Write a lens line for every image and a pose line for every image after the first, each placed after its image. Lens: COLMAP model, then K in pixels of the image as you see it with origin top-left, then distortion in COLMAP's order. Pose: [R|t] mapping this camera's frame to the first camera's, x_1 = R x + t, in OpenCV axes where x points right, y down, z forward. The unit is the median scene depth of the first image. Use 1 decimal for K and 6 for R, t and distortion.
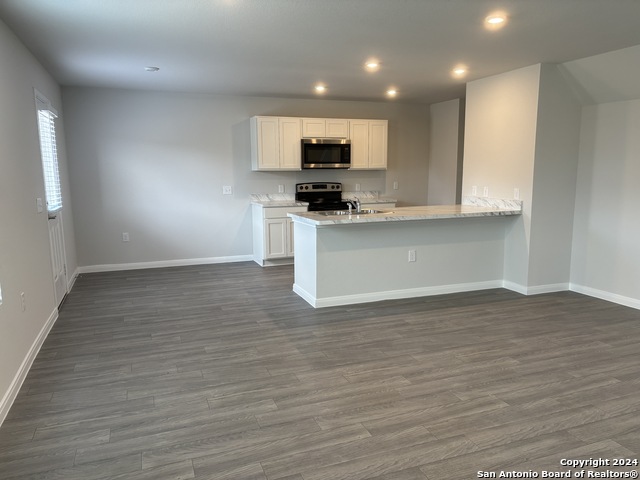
lens RADIAL K [[489.6, 0, 320.0], [0, 489.6, 240.0], [0, 0, 1]] dist [0.007818, 0.006577]
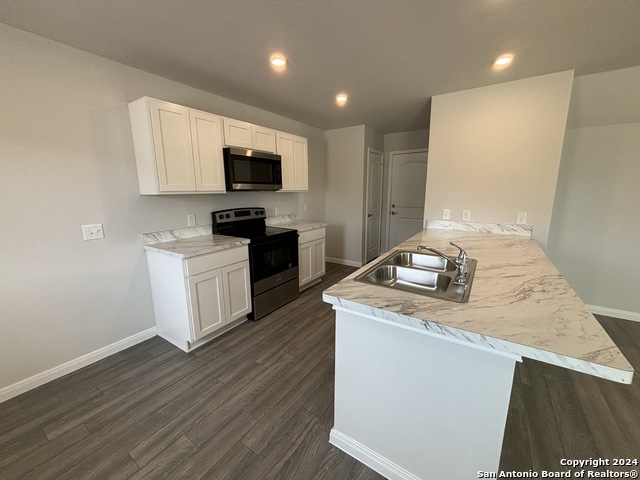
lens RADIAL K [[259.9, 0, 321.8], [0, 259.9, 239.1], [0, 0, 1]] dist [0.000401, -0.000042]
pose [[0.812100, -0.107149, 0.573596, -0.147265], [0.083356, 0.994217, 0.067705, -0.090234], [-0.577534, -0.007170, 0.816335, 0.614425]]
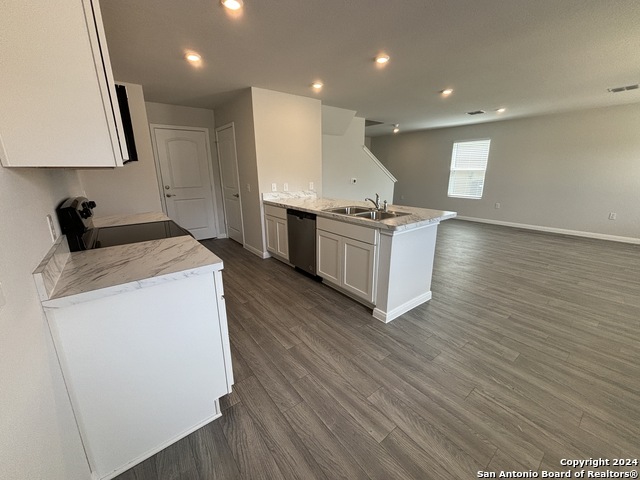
lens RADIAL K [[255.1, 0, 320.9], [0, 255.1, 238.5], [0, 0, 1]] dist [0.001352, 0.000039]
pose [[-0.299494, -0.236973, 0.924201, -0.288994], [0.144119, 0.946313, 0.289345, -0.124054], [-0.943151, 0.219852, -0.249263, 0.907799]]
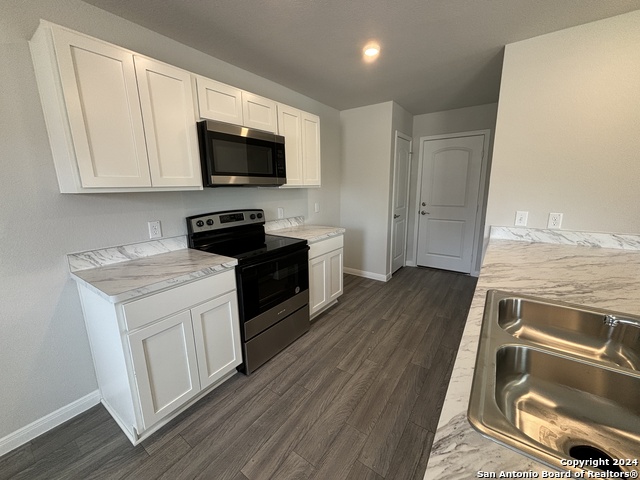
lens RADIAL K [[259.9, 0, 321.8], [0, 259.9, 239.1], [0, 0, 1]] dist [0.000401, -0.000042]
pose [[0.826737, -0.116696, 0.550352, -0.087176], [0.086940, 0.993000, 0.079954, -0.104793], [-0.555830, -0.018254, 0.831095, 0.723759]]
